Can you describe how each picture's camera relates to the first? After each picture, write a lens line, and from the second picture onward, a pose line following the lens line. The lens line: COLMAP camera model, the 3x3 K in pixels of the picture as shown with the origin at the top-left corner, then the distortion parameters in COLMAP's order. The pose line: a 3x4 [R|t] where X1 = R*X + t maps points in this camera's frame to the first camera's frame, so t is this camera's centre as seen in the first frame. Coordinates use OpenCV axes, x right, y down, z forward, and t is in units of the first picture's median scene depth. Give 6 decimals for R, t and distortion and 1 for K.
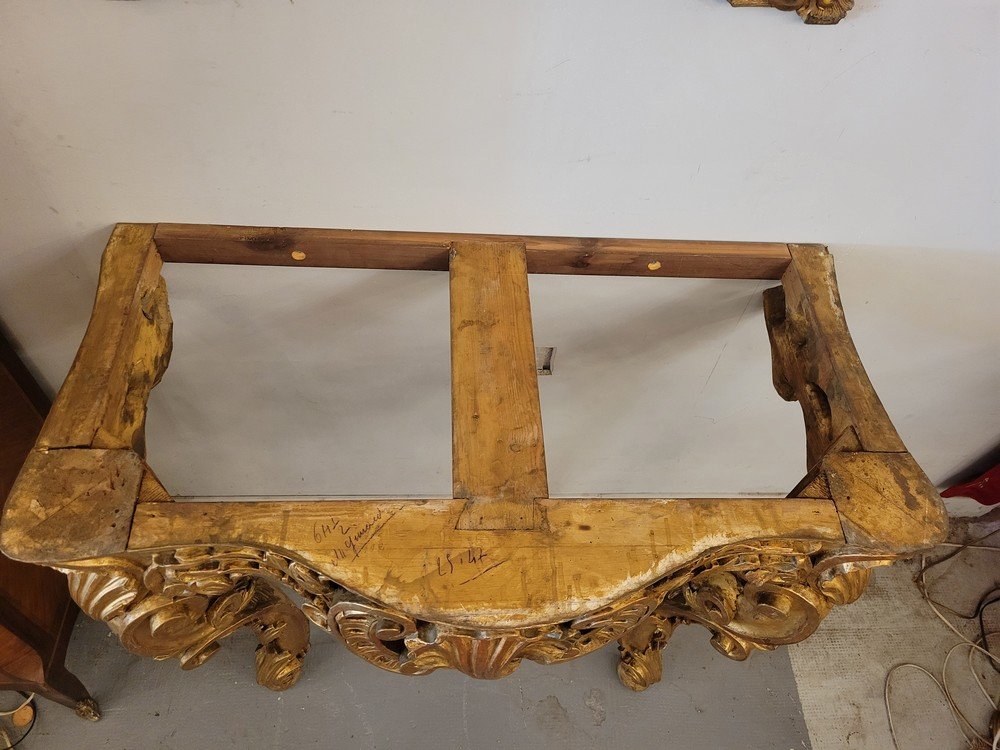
lens RADIAL K [[735.1, 0, 496.8], [0, 735.1, 372.8], [0, 0, 1]] dist [0.041794, -0.030144]
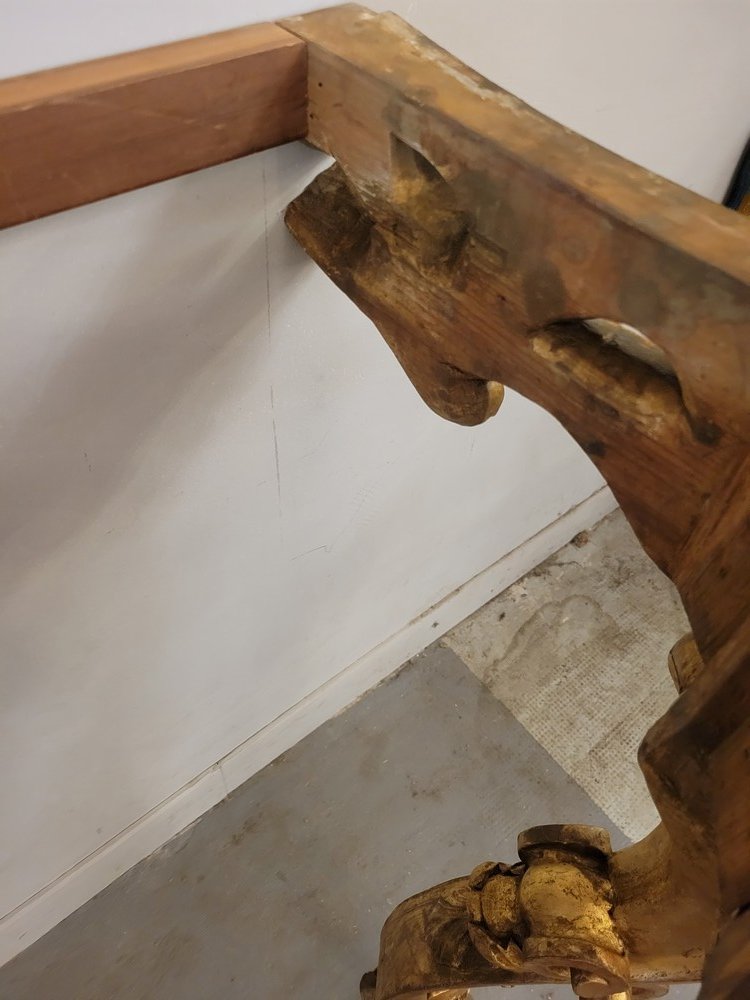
lens RADIAL K [[735.1, 0, 379.6], [0, 735.1, 503.3], [0, 0, 1]] dist [0.041794, -0.030144]
pose [[0.788031, -0.481302, 0.383869, 0.193946], [0.492029, 0.867151, 0.077182, 0.019670], [-0.370020, 0.128053, 0.920156, 0.705416]]
